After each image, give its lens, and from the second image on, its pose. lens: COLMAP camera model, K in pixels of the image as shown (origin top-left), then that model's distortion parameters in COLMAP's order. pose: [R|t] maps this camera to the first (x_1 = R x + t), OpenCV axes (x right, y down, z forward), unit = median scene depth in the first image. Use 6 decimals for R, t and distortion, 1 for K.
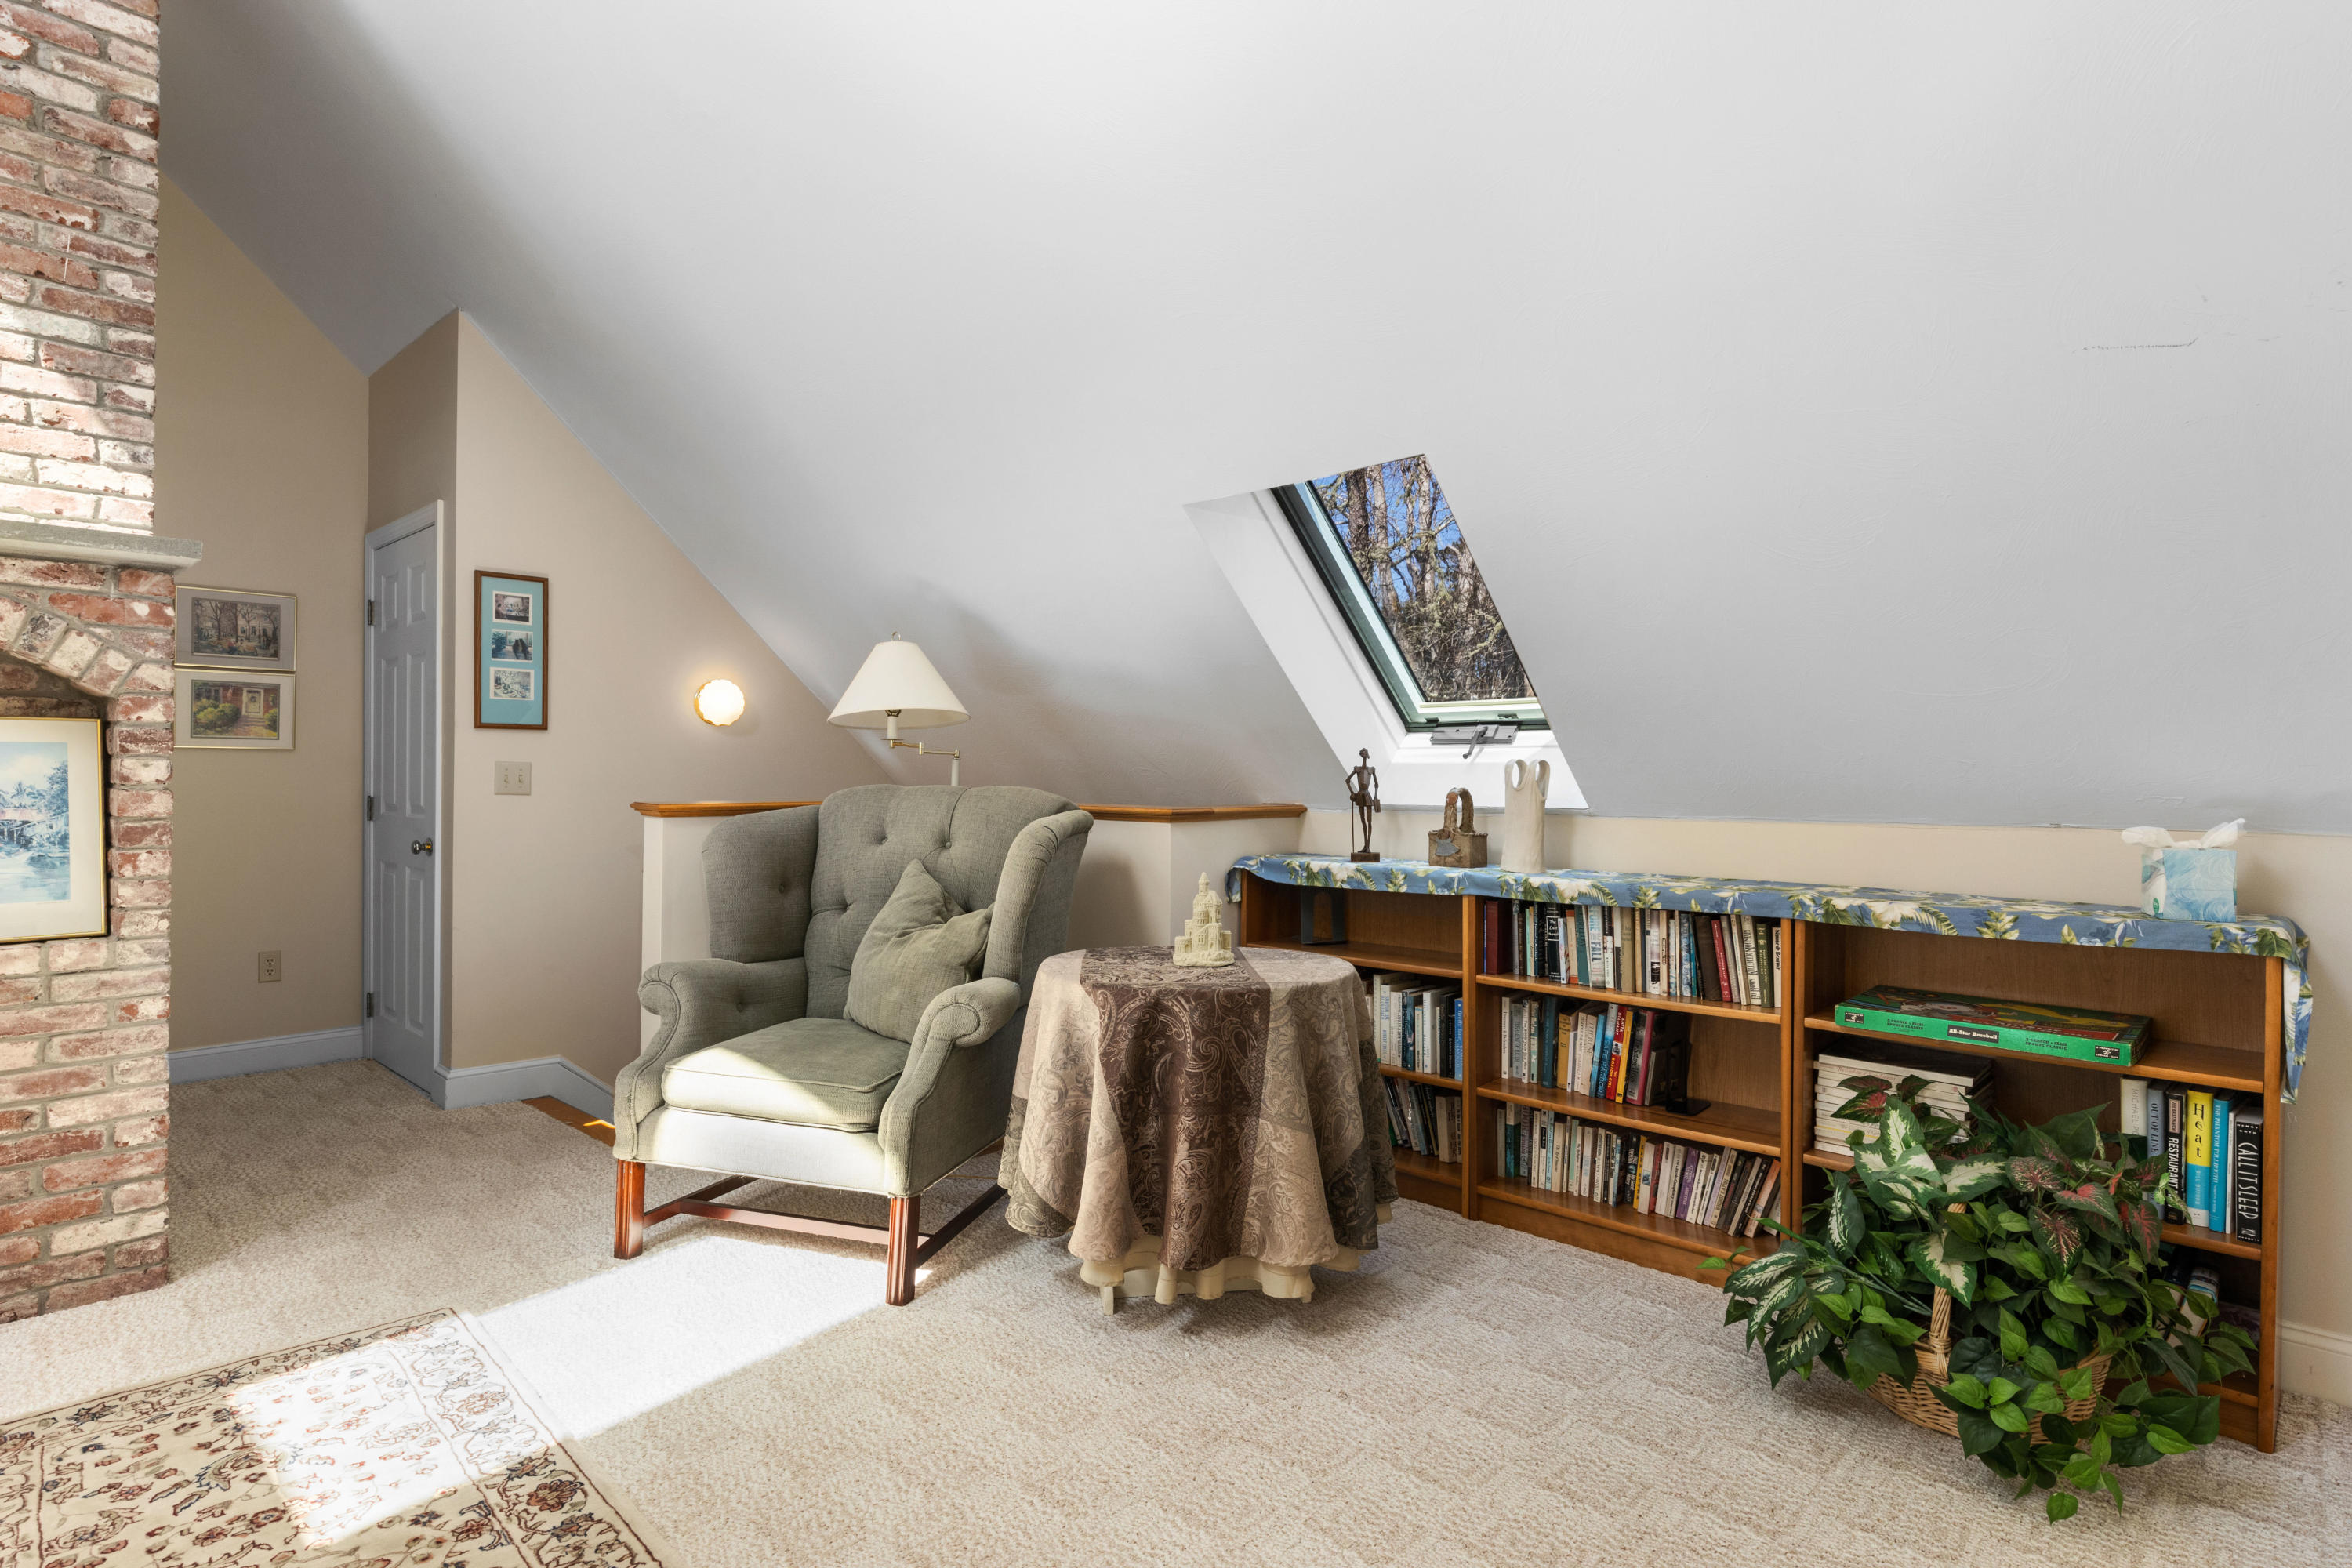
lens RADIAL K [[1192.2, 0, 1176.0], [0, 1192.2, 784.0], [0, 0, 1]] dist [0.000854, 0.002146]
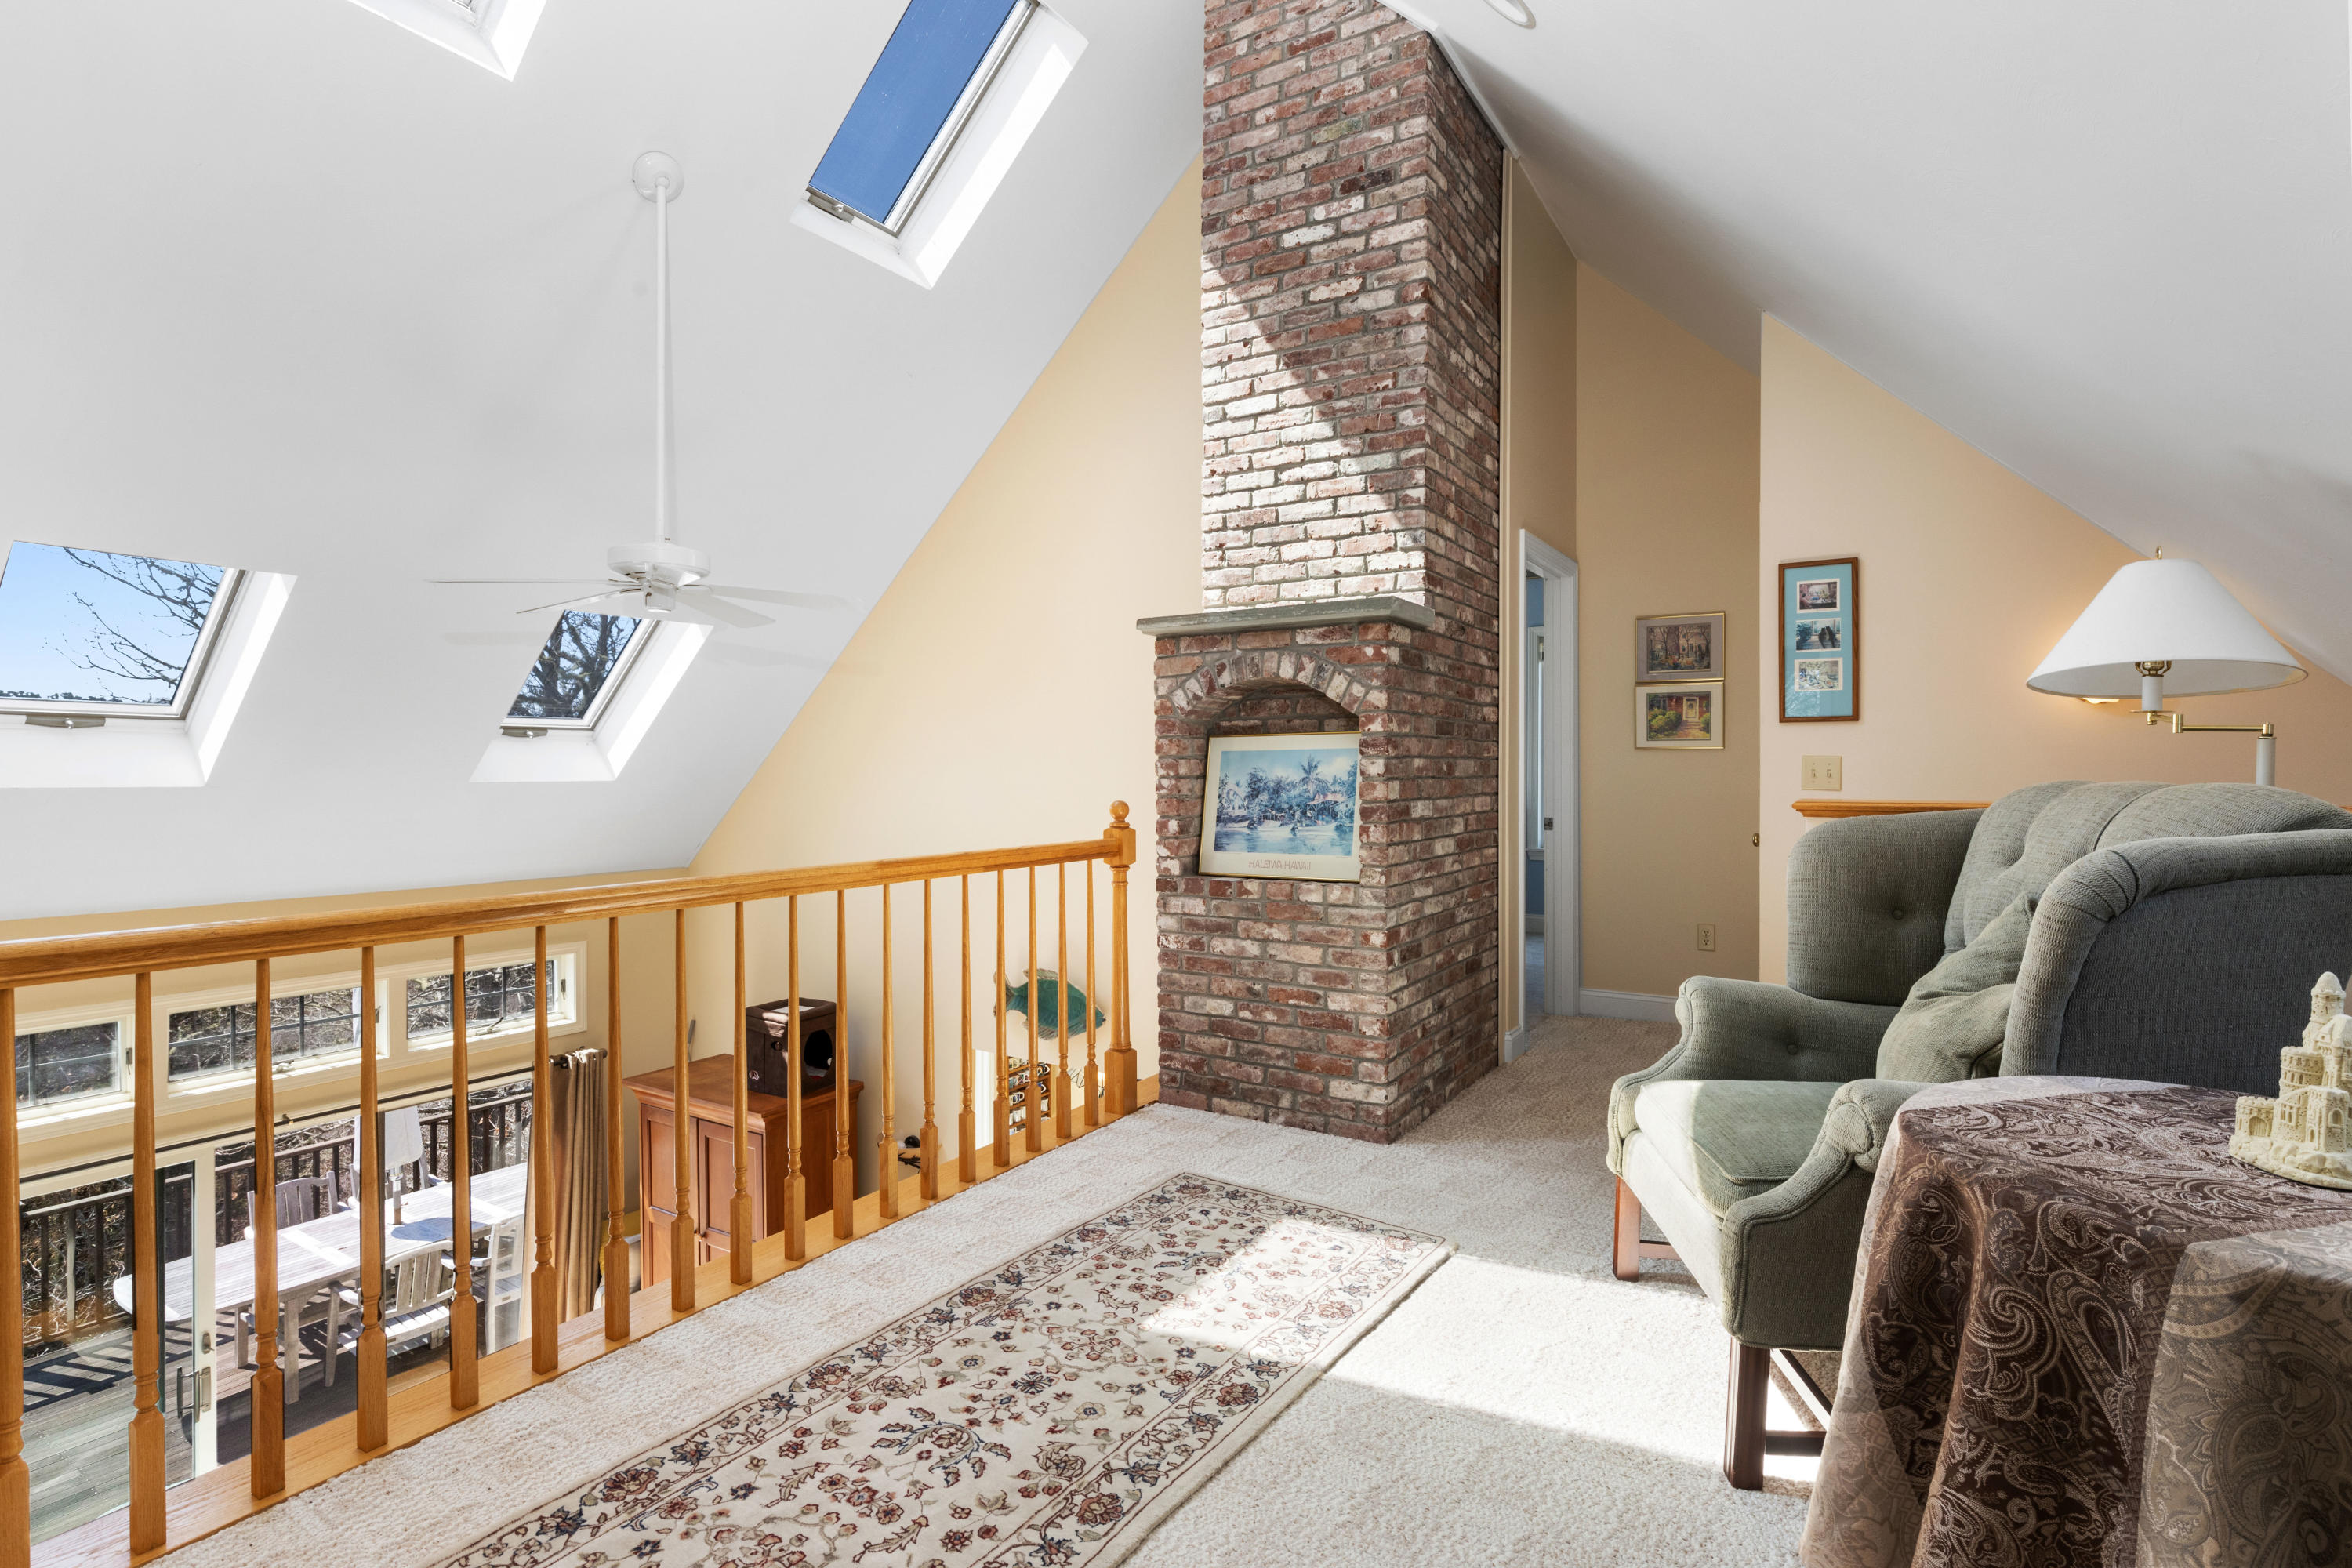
lens RADIAL K [[1134.2, 0, 1184.1], [0, 1134.2, 769.2], [0, 0, 1]] dist [0.001632, -0.000137]
pose [[0.205195, -0.005988, -0.978703, 0.381801], [-0.004784, 0.999963, -0.007121, 0.001894], [0.978709, 0.006143, 0.205158, 0.512947]]
